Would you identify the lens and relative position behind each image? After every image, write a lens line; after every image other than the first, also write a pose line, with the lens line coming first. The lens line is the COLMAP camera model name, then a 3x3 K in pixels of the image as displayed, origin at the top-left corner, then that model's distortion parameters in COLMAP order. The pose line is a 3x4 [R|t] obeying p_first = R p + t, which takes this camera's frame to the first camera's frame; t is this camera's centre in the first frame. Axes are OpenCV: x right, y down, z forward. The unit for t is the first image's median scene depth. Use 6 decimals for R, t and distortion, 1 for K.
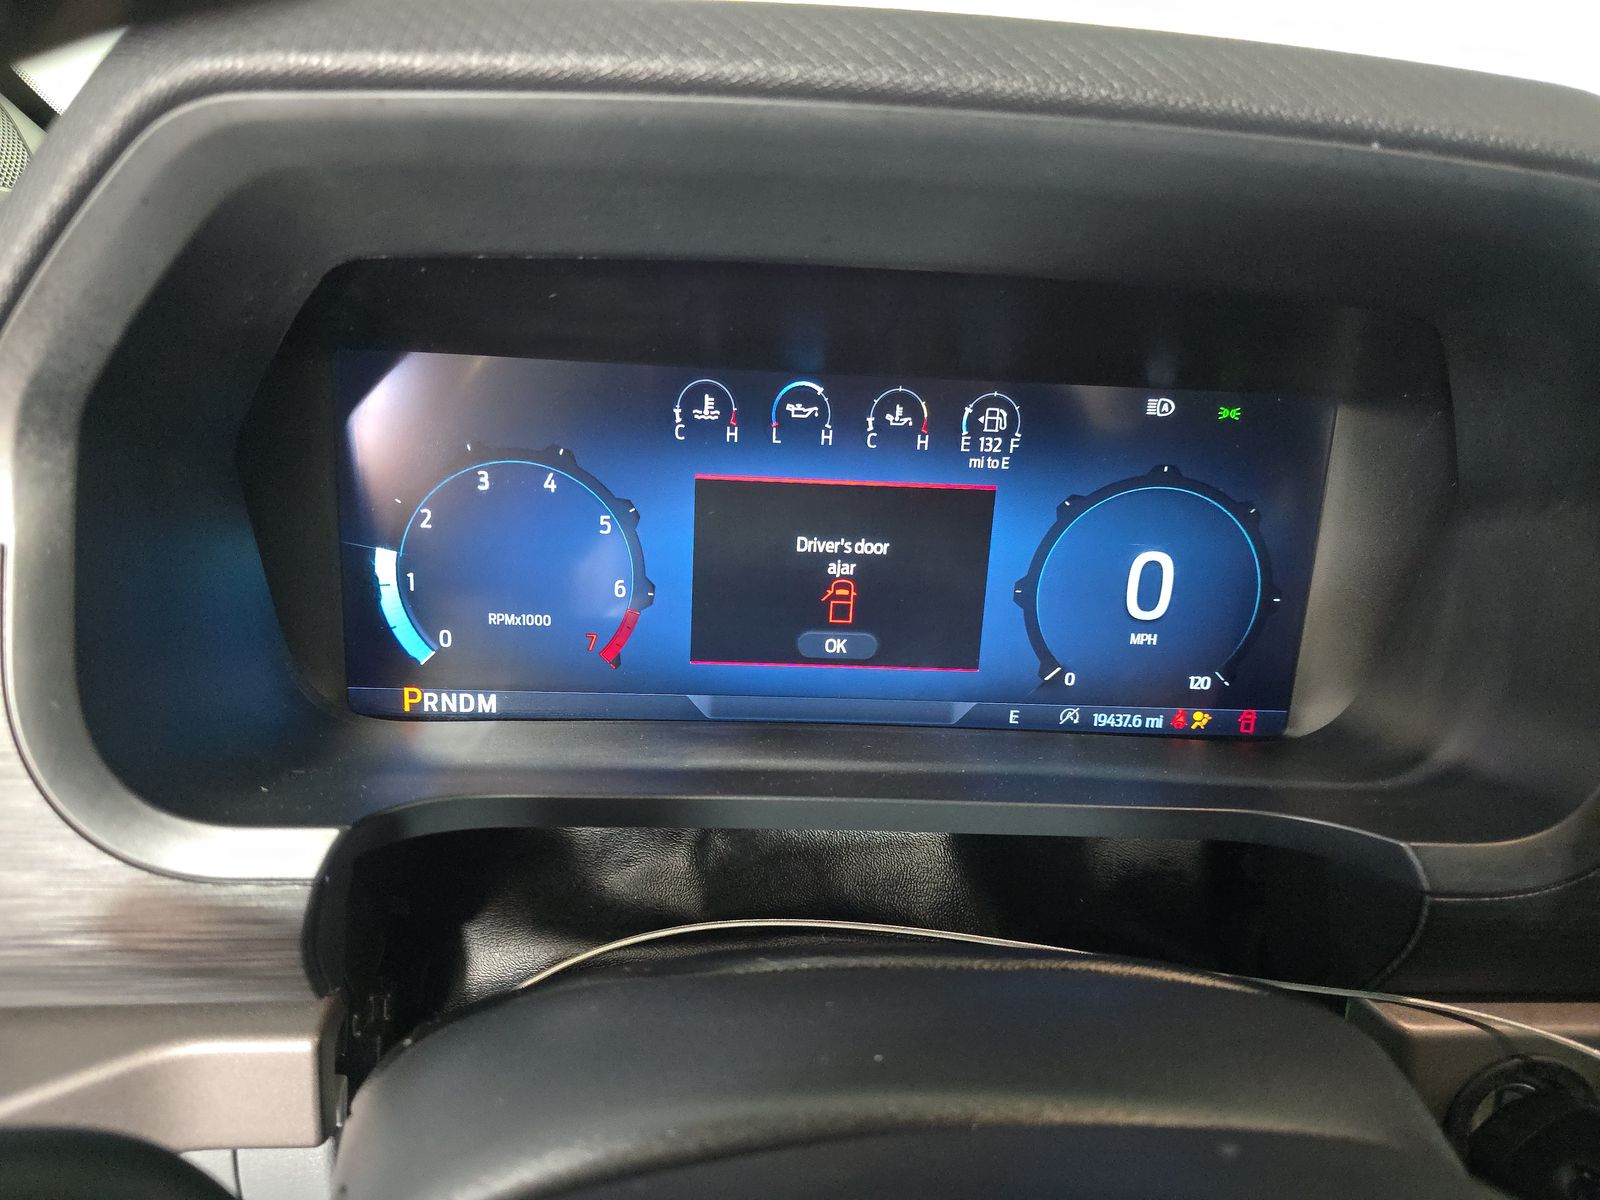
lens RADIAL K [[1100.9, 0, 793.2], [0, 1100.9, 611.4], [0, 0, 1]] dist [0.036296, -0.027494]
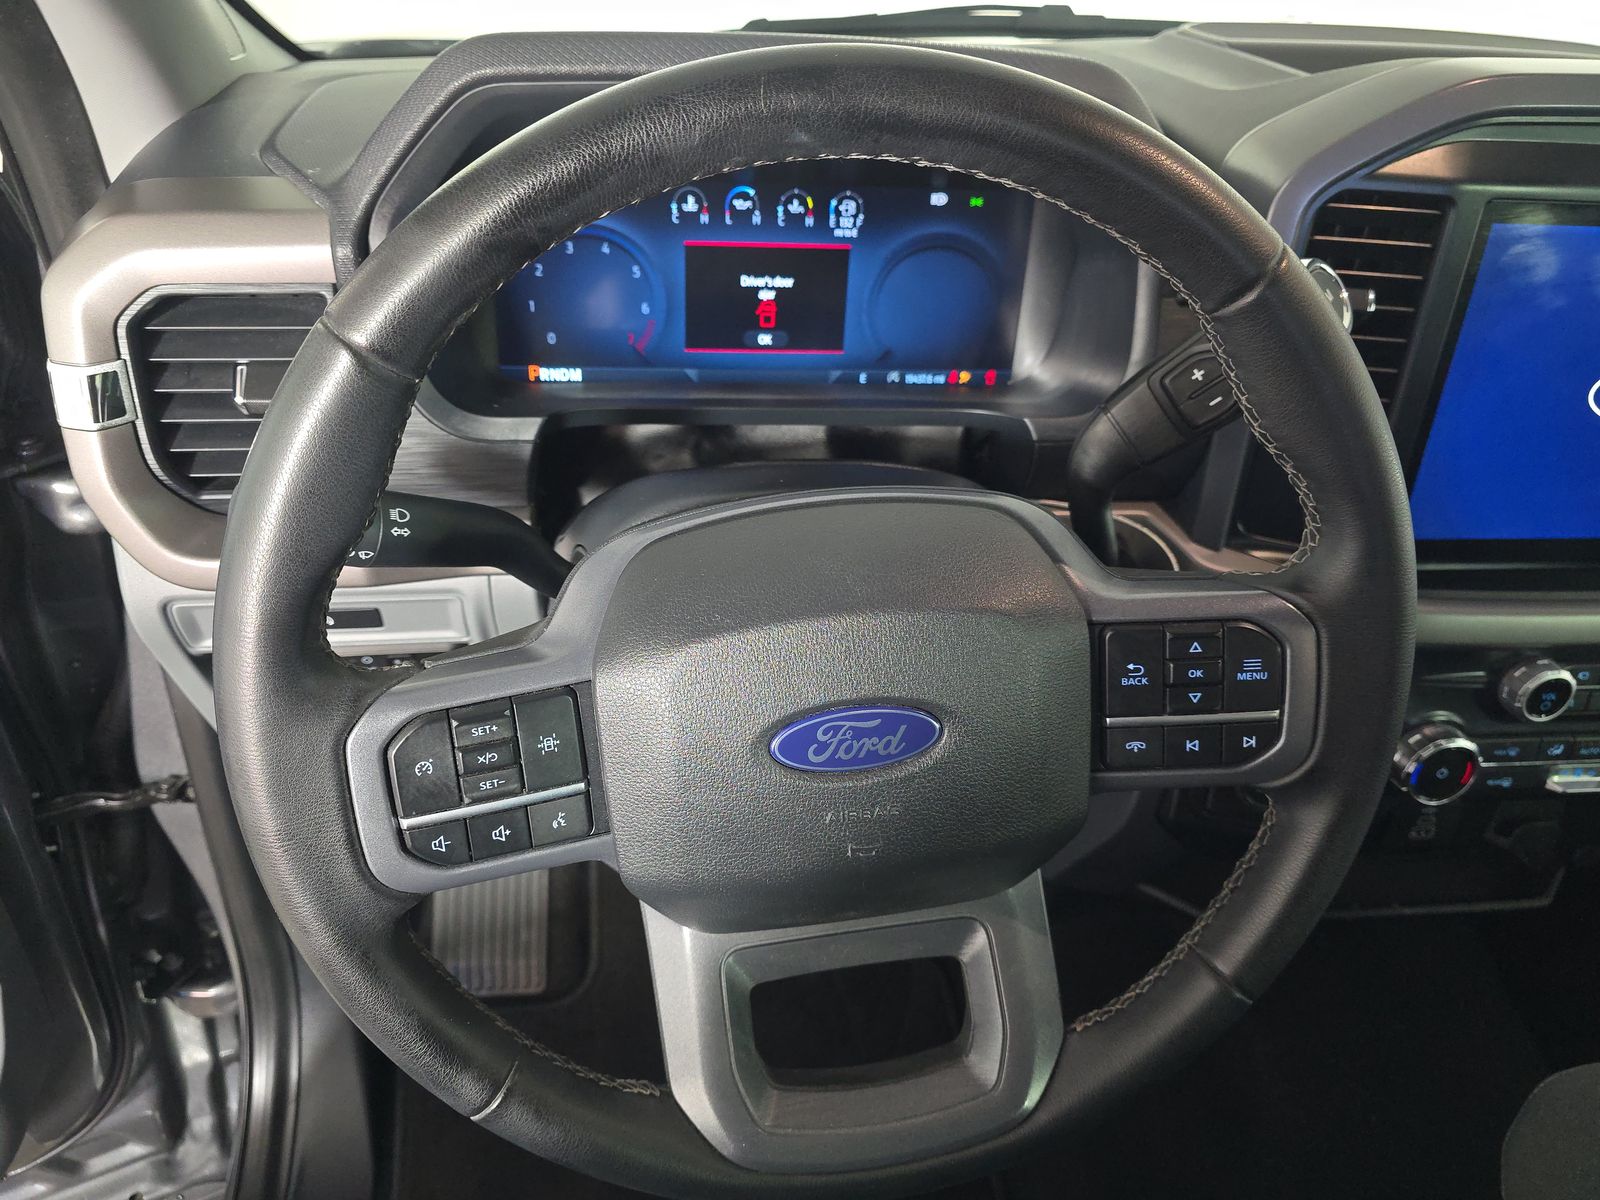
lens RADIAL K [[1100.9, 0, 793.2], [0, 1100.9, 611.4], [0, 0, 1]] dist [0.036296, -0.027494]
pose [[0.998327, -0.031375, 0.048567, -0.017940], [0.019403, 0.973055, 0.229755, 0.053048], [-0.054466, -0.228429, 0.972036, -0.916522]]
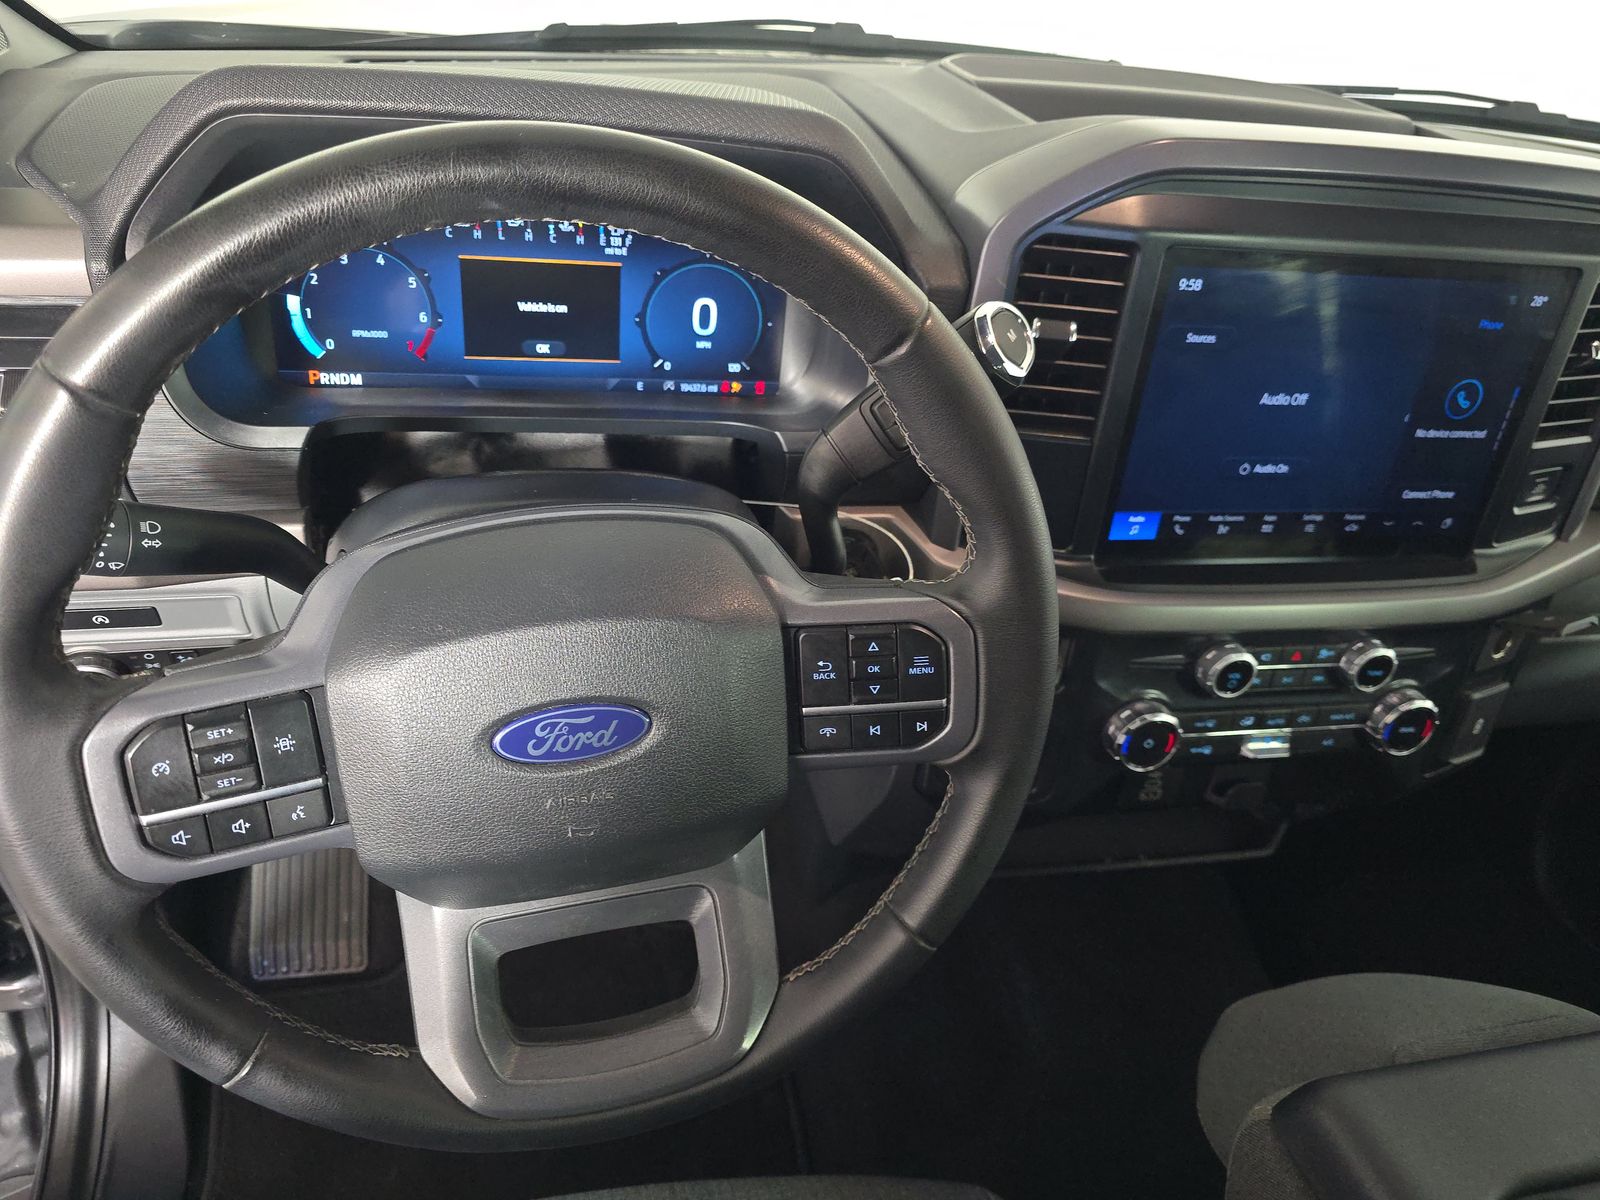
lens RADIAL K [[1100.9, 0, 793.2], [0, 1100.9, 611.4], [0, 0, 1]] dist [0.036296, -0.027494]
pose [[0.986689, -0.040547, 0.157482, 0.153406], [-0.001276, 0.966456, 0.256828, -0.022026], [-0.162614, -0.253611, 0.953540, -1.071812]]
